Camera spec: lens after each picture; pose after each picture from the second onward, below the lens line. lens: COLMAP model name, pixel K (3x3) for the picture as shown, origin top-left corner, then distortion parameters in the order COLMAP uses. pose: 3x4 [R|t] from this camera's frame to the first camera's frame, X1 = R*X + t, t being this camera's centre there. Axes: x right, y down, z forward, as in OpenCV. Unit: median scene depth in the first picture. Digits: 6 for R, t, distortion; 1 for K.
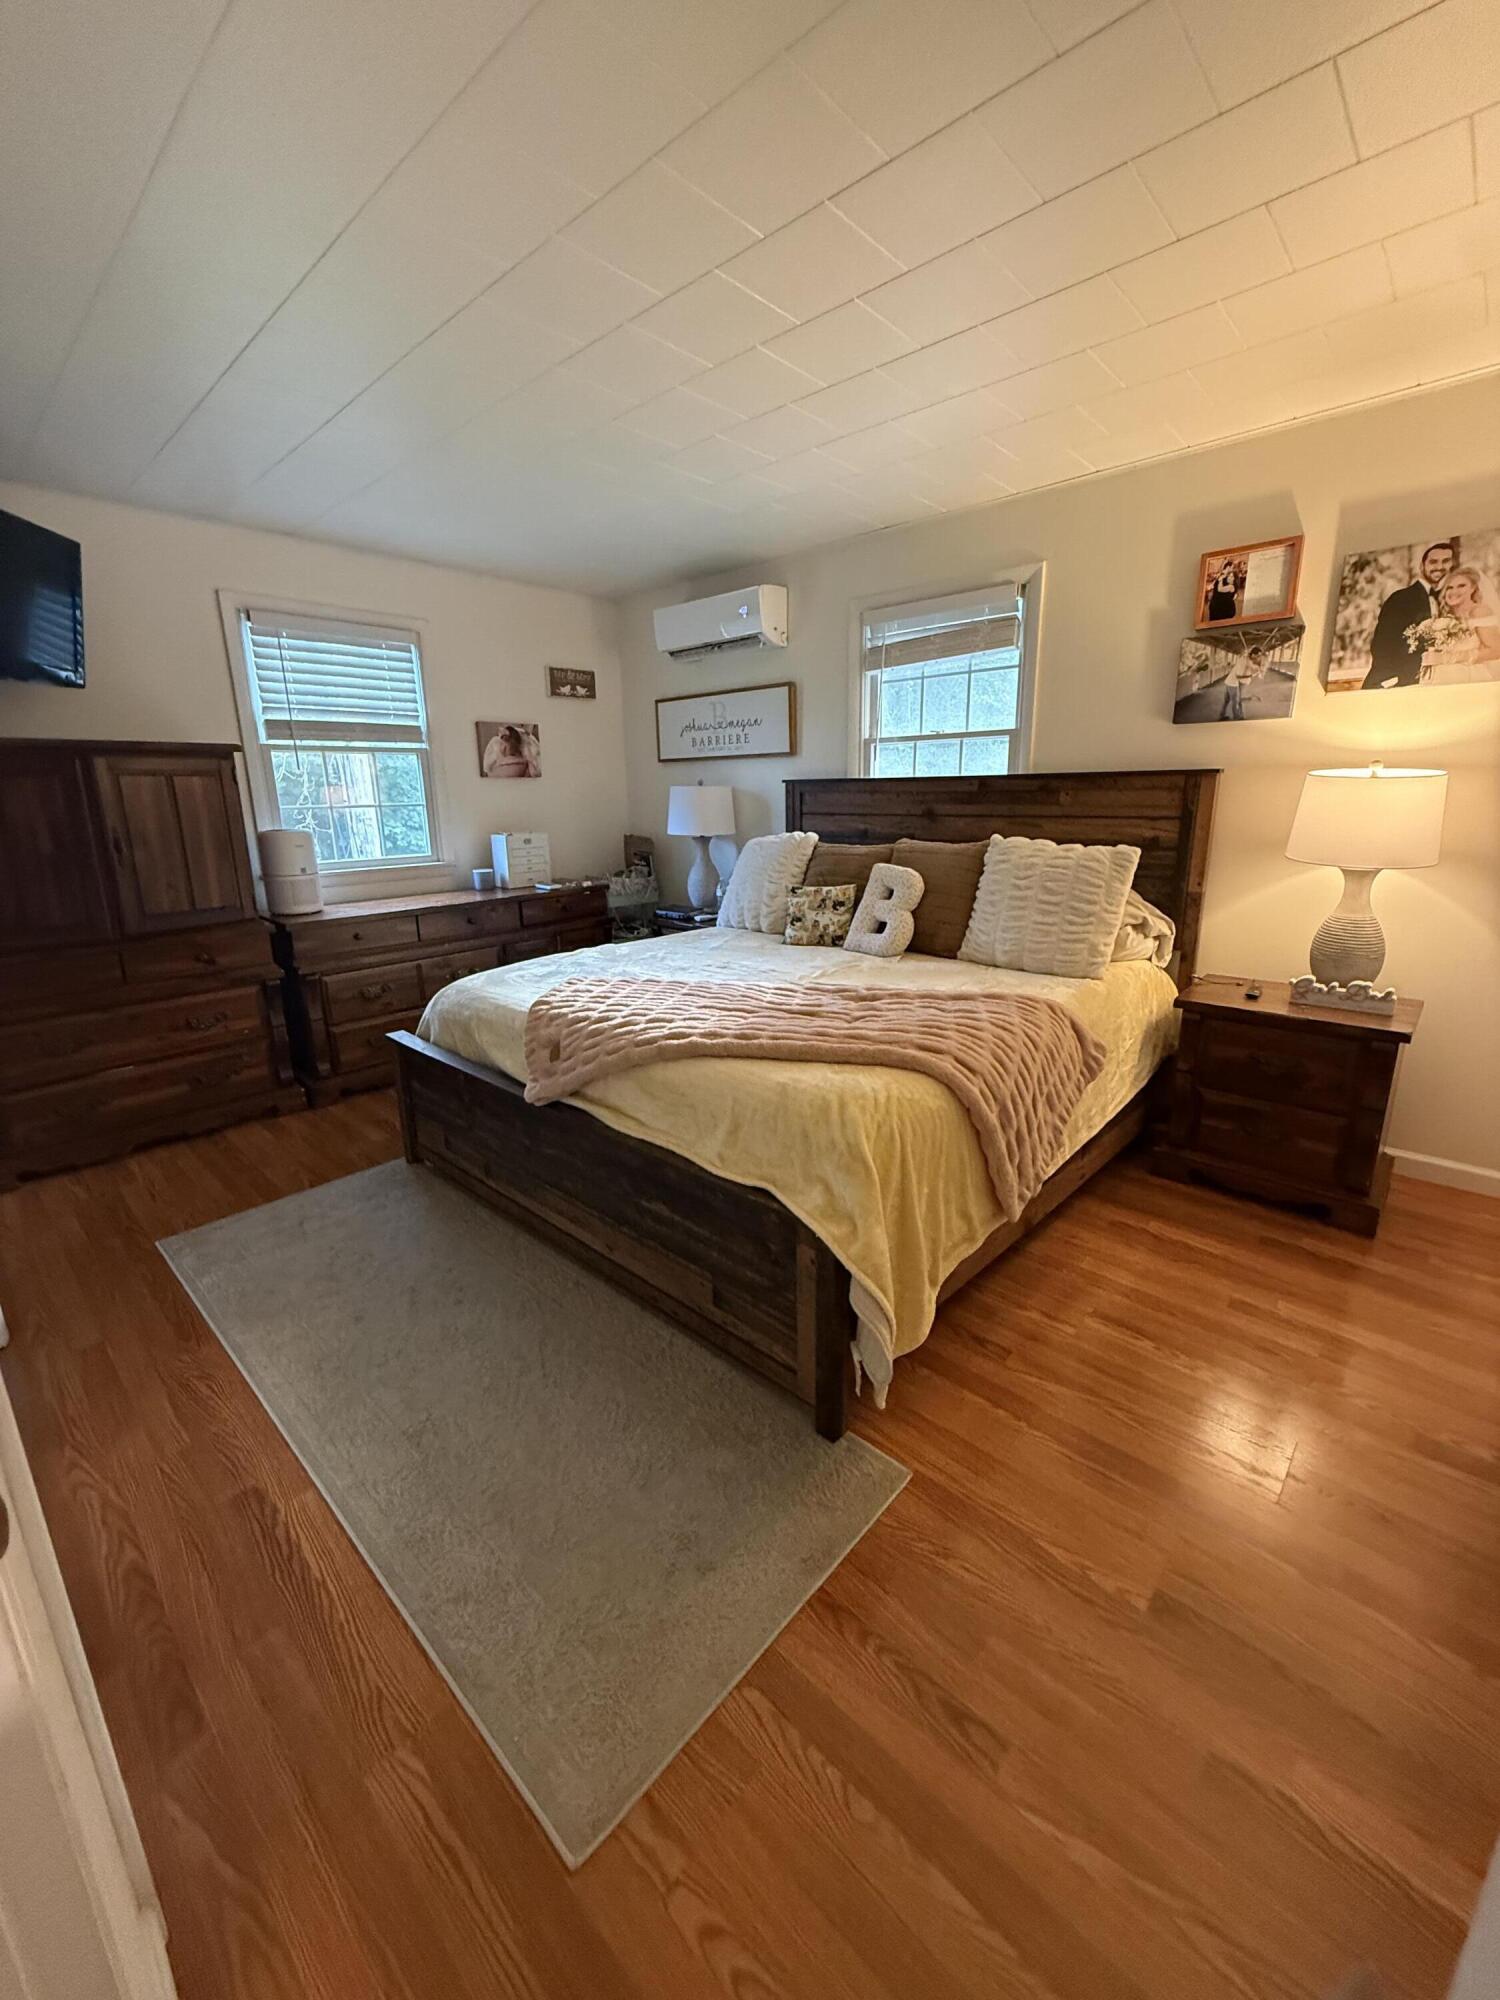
lens RADIAL K [[796.4, 0, 747.3], [0, 796.4, 996.6], [0, 0, 1]] dist [0.001184, -0.000042]
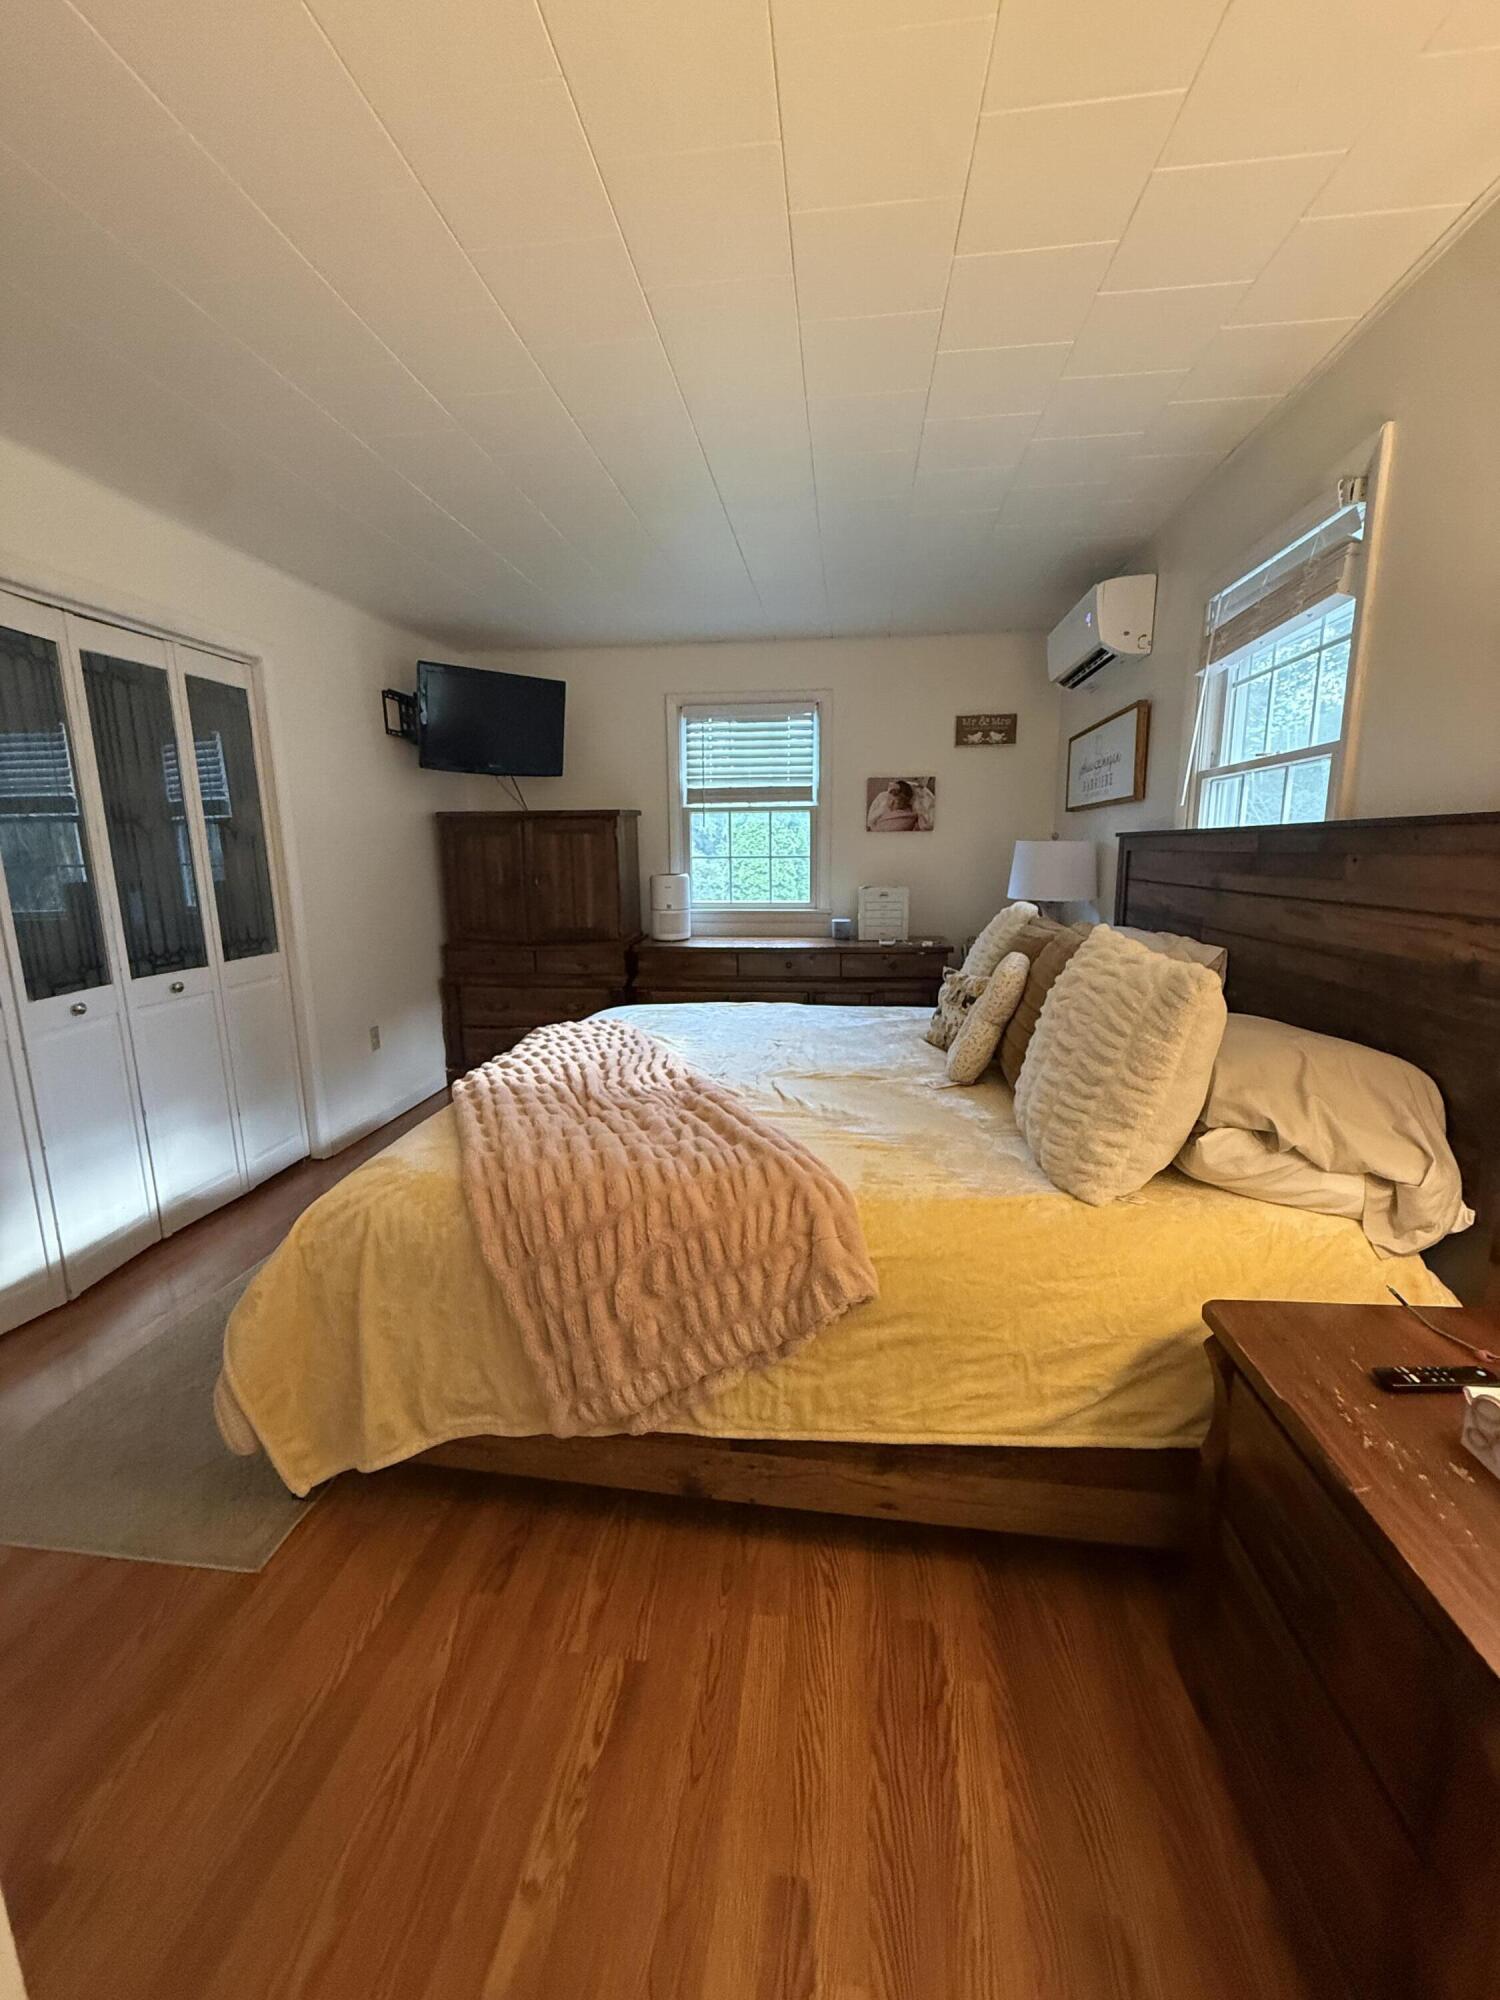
lens RADIAL K [[796.4, 0, 749.3], [0, 796.4, 997.7], [0, 0, 1]] dist [0.001184, -0.000042]
pose [[0.585814, 0.159898, -0.794516, 0.460145], [-0.205411, 0.977627, 0.045295, -0.086871], [0.783983, 0.136668, 0.605552, 0.309213]]
